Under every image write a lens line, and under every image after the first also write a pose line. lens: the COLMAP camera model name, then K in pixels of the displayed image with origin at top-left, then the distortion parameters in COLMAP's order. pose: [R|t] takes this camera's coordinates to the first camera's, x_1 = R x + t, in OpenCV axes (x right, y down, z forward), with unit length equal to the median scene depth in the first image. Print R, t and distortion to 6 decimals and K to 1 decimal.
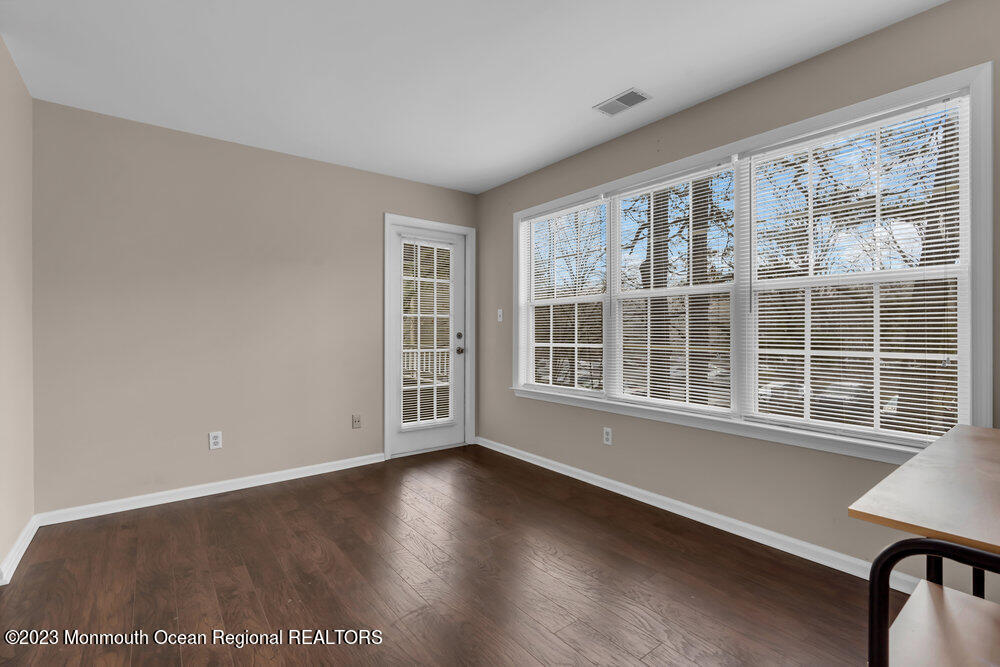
lens RADIAL K [[456.1, 0, 501.7], [0, 456.1, 337.0], [0, 0, 1]] dist [0.020819, -0.000265]
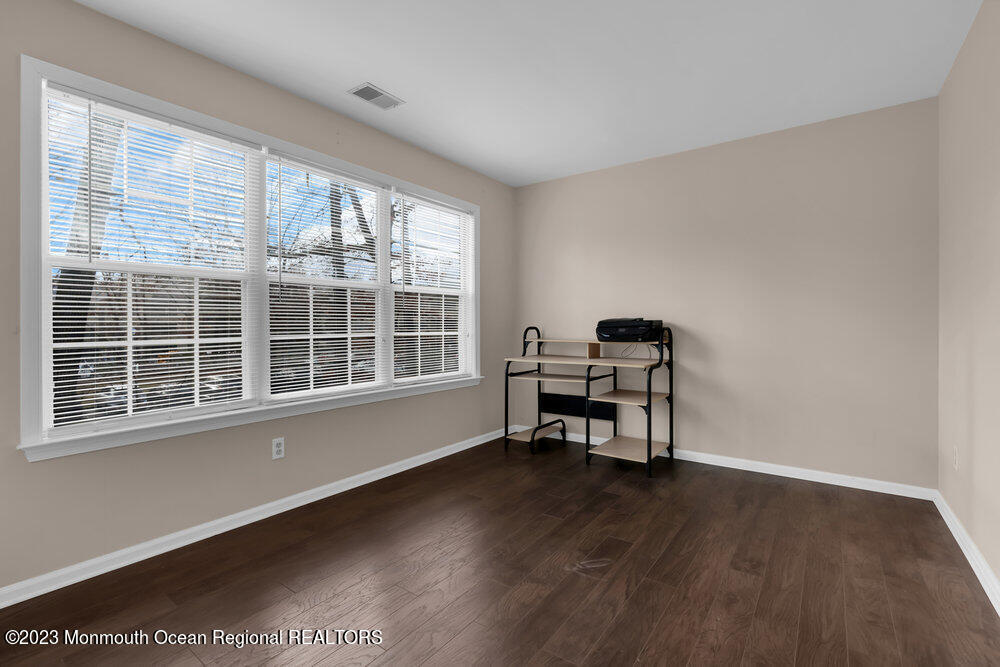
lens RADIAL K [[456.1, 0, 497.2], [0, 456.1, 327.8], [0, 0, 1]] dist [0.020819, -0.000265]
pose [[-0.260771, -0.014882, 0.965286, -0.656526], [0.011010, 0.999770, 0.018388, -0.009030], [-0.965338, 0.015423, -0.260547, 0.829373]]
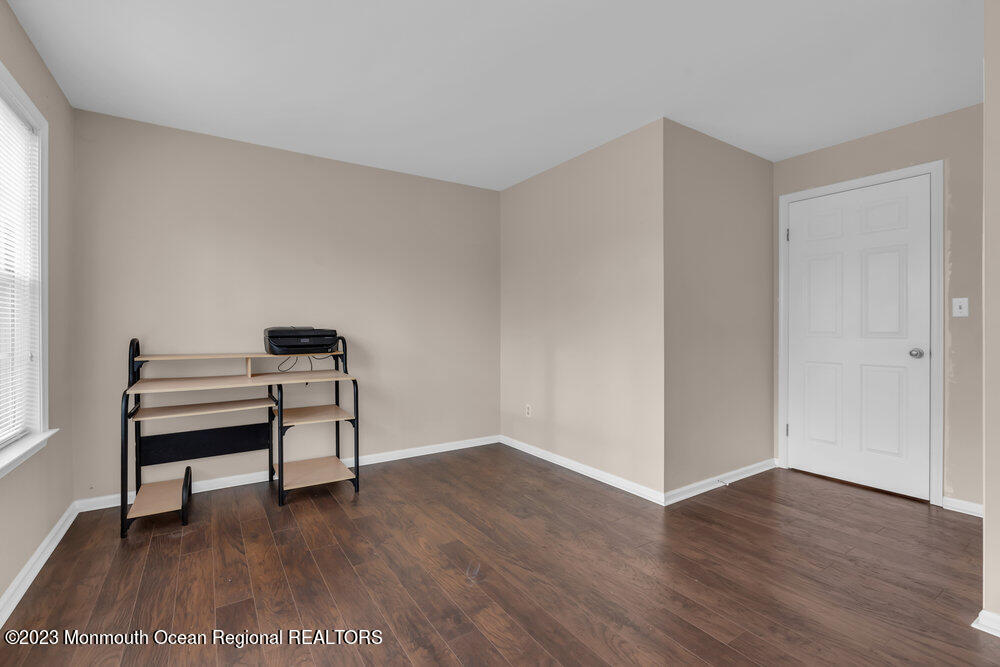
lens RADIAL K [[456.1, 0, 495.3], [0, 456.1, 326.4], [0, 0, 1]] dist [0.020819, -0.000265]
pose [[-0.994914, -0.002732, 0.100692, -0.181675], [-0.002575, 0.999995, 0.001697, -0.012345], [-0.100696, 0.001429, -0.994916, 1.177236]]
